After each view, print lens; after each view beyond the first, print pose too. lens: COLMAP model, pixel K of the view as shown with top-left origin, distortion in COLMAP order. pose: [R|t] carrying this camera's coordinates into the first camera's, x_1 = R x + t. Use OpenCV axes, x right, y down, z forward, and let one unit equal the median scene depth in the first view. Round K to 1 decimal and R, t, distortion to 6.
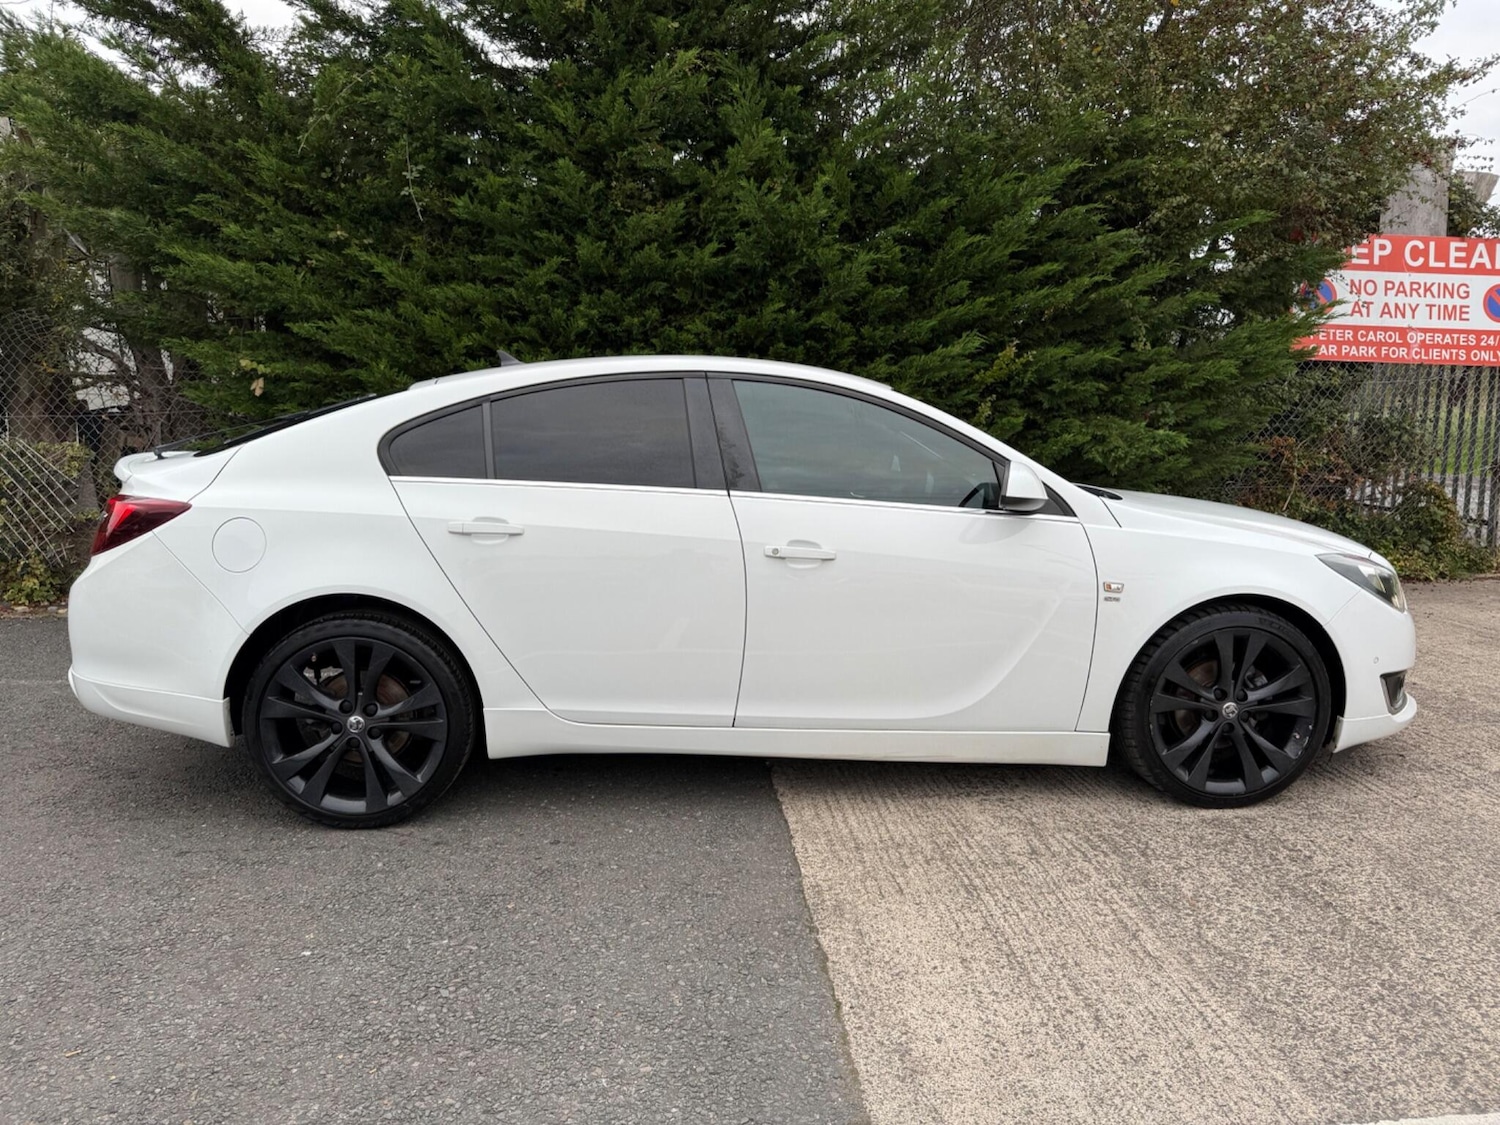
lens RADIAL K [[1064.6, 0, 742.5], [0, 1064.6, 561.2], [0, 0, 1]] dist [0.039591, -0.045375]
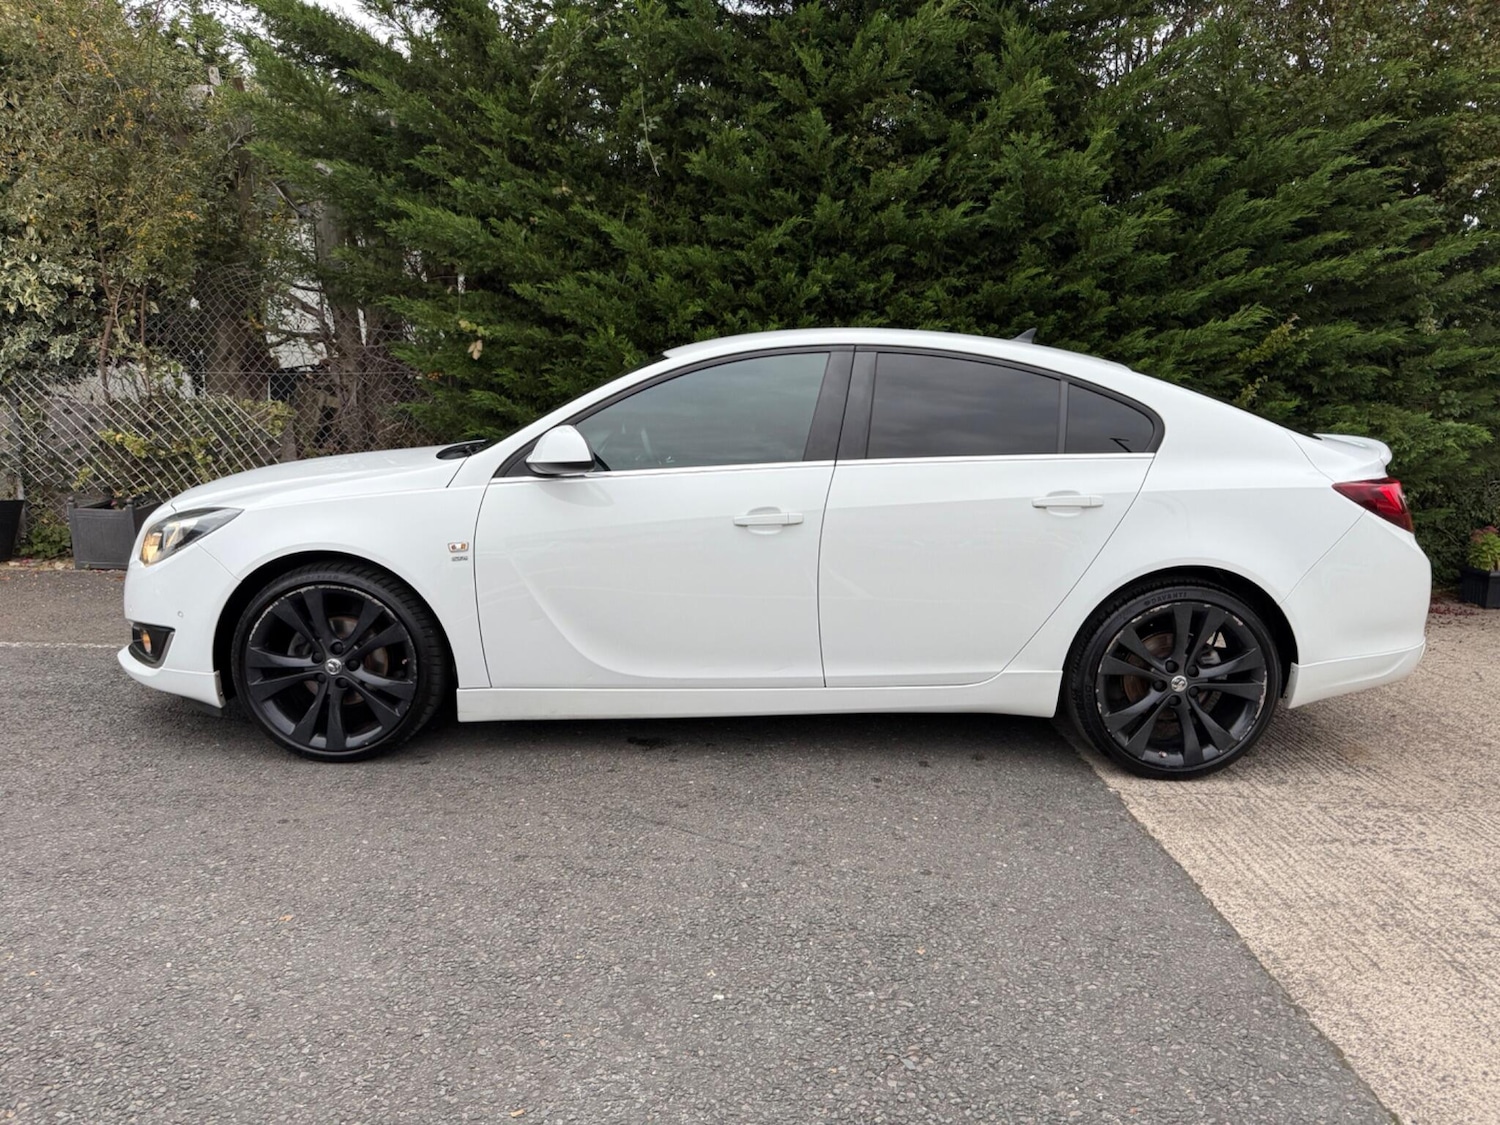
lens RADIAL K [[1074.6, 0, 750.0], [0, 1074.6, 562.5], [0, 0, 1]] dist [0.090444, -0.145672]
pose [[0.995749, 0.040912, -0.082523, -0.117602], [-0.038971, 0.998928, 0.024993, -0.005028], [0.083457, -0.021671, 0.996276, 0.044742]]
